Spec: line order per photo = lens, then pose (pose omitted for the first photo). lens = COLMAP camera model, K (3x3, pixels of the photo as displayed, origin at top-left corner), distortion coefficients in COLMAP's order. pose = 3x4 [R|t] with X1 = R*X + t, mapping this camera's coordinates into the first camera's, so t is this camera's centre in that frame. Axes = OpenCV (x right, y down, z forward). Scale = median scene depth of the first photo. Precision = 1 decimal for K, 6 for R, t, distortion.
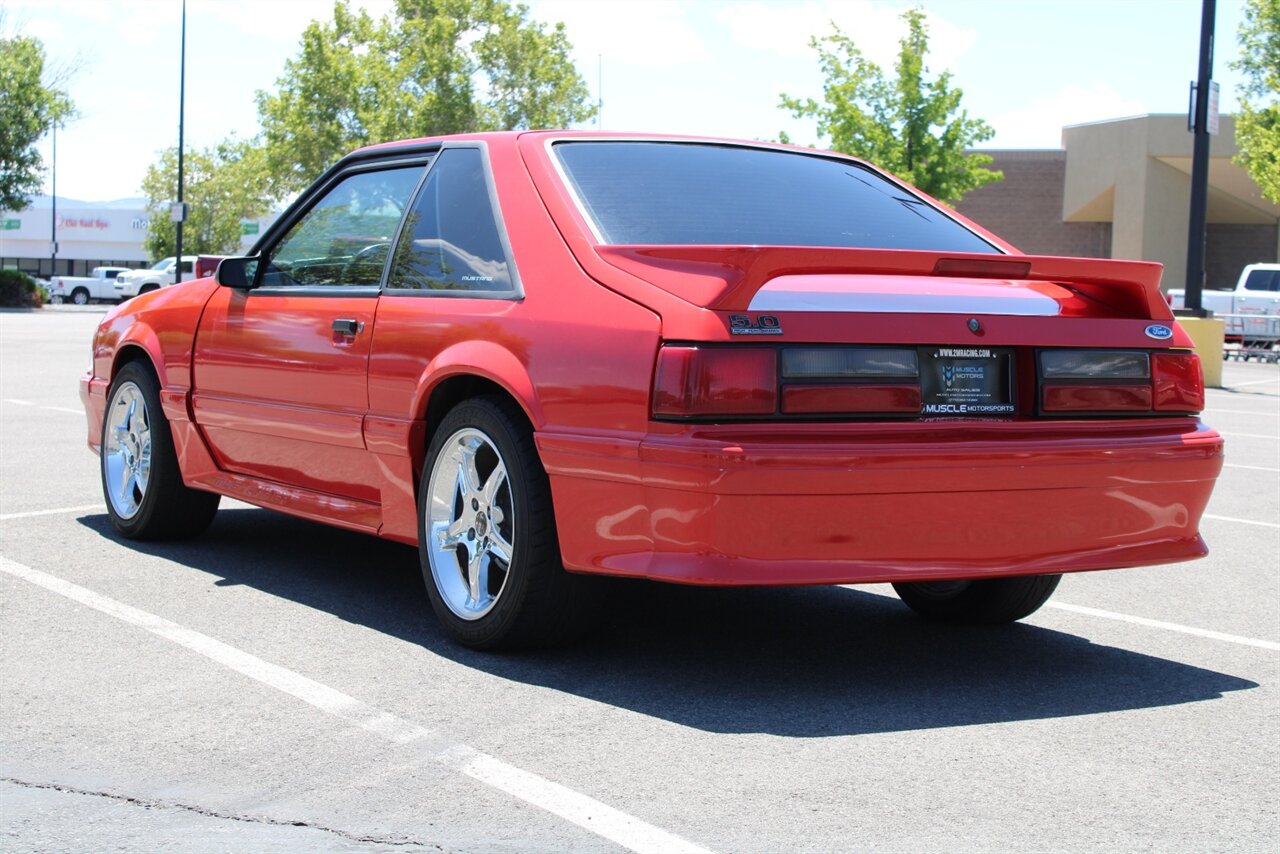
lens RADIAL K [[2301.2, 0, 634.3], [0, 2301.2, 422.7], [0, 0, 1]] dist [0.020485, 0.000000]
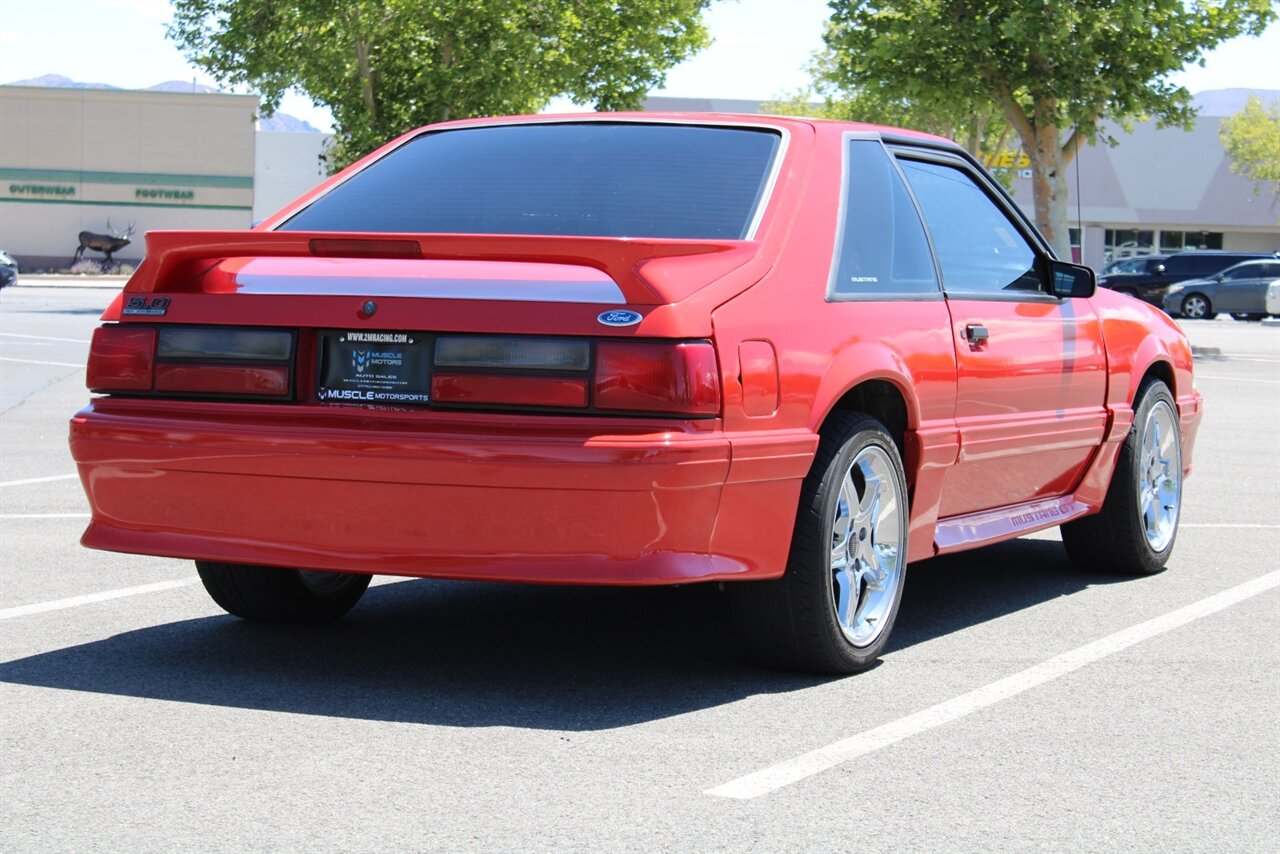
lens RADIAL K [[2832.4, 0, 631.8], [0, 2832.4, 436.8], [0, 0, 1]] dist [0.094637, 0.000000]
pose [[0.539470, 0.033150, -0.841352, 1.193973], [-0.048984, 0.998768, 0.007945, -0.003739], [0.840579, 0.036927, 0.540429, 0.457619]]
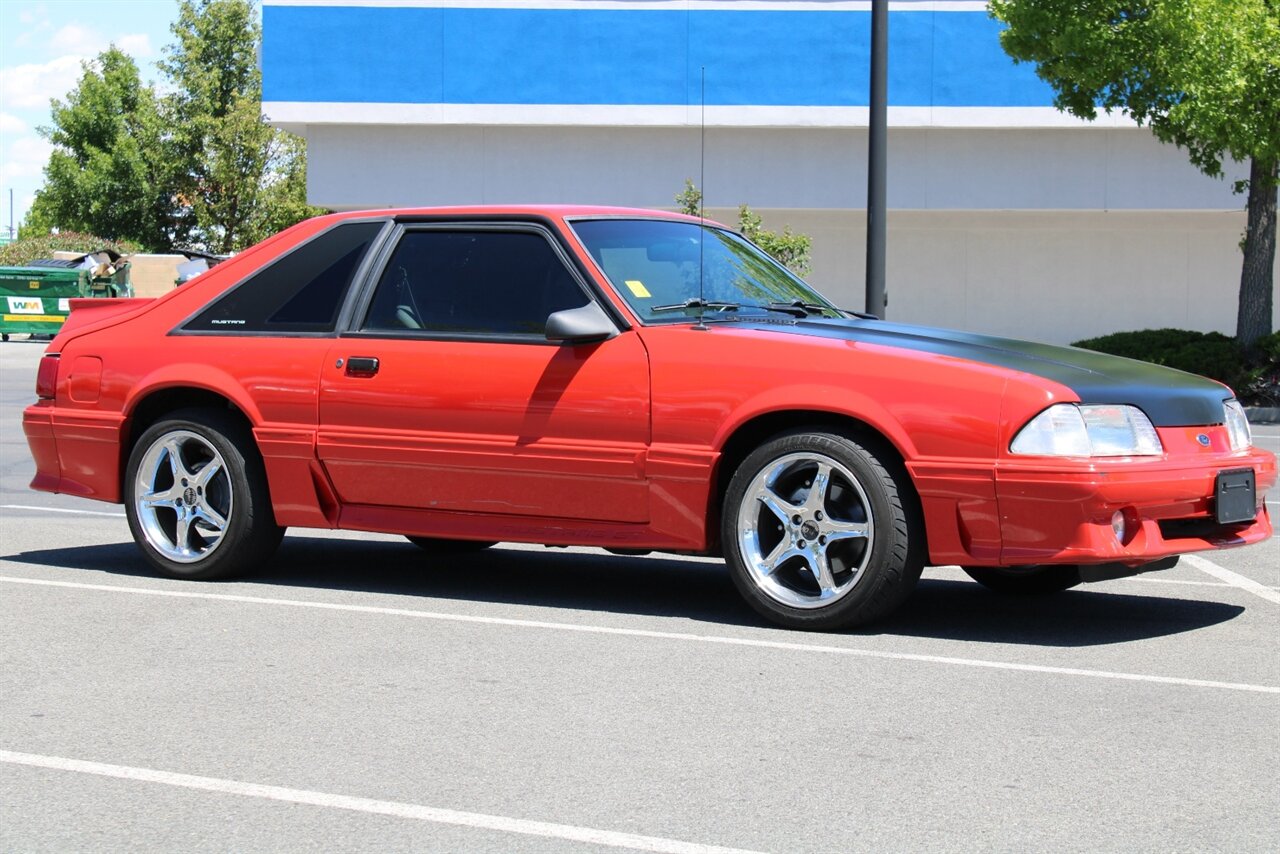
lens RADIAL K [[2664.2, 0, 607.9], [0, 2664.2, 465.1], [0, 0, 1]] dist [0.083083, 0.000000]
pose [[-0.909192, -0.024310, -0.415667, 0.682212], [-0.064112, 0.994563, 0.082067, -0.136242], [0.411412, 0.101264, -0.905807, 2.951460]]
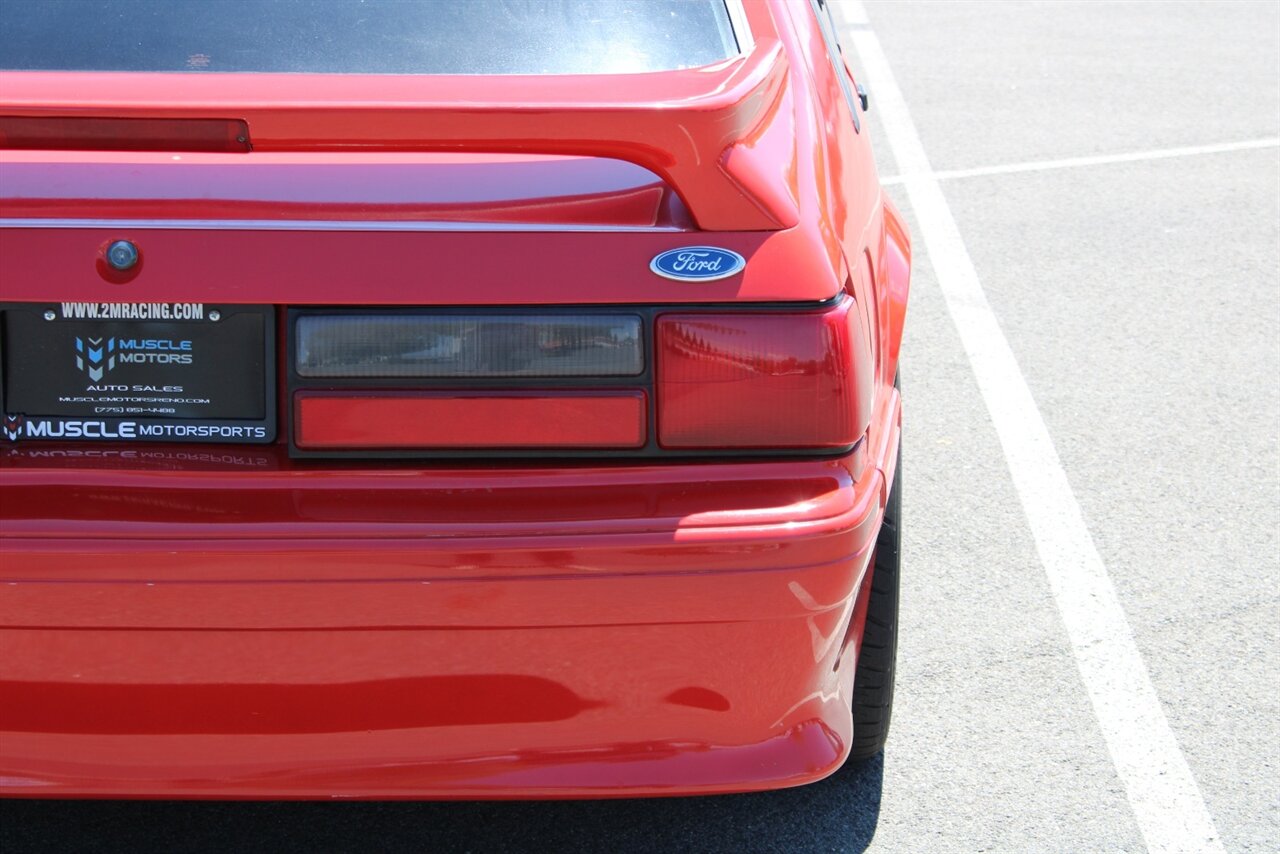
lens RADIAL K [[2832.4, 0, 604.0], [0, 2832.4, 430.6], [0, 0, 1]] dist [0.094637, 0.000000]
pose [[0.827059, 0.112683, -0.550705, 0.537955], [-0.007124, 0.981724, 0.190178, -0.115587], [0.562070, -0.153365, 0.812746, 0.591176]]
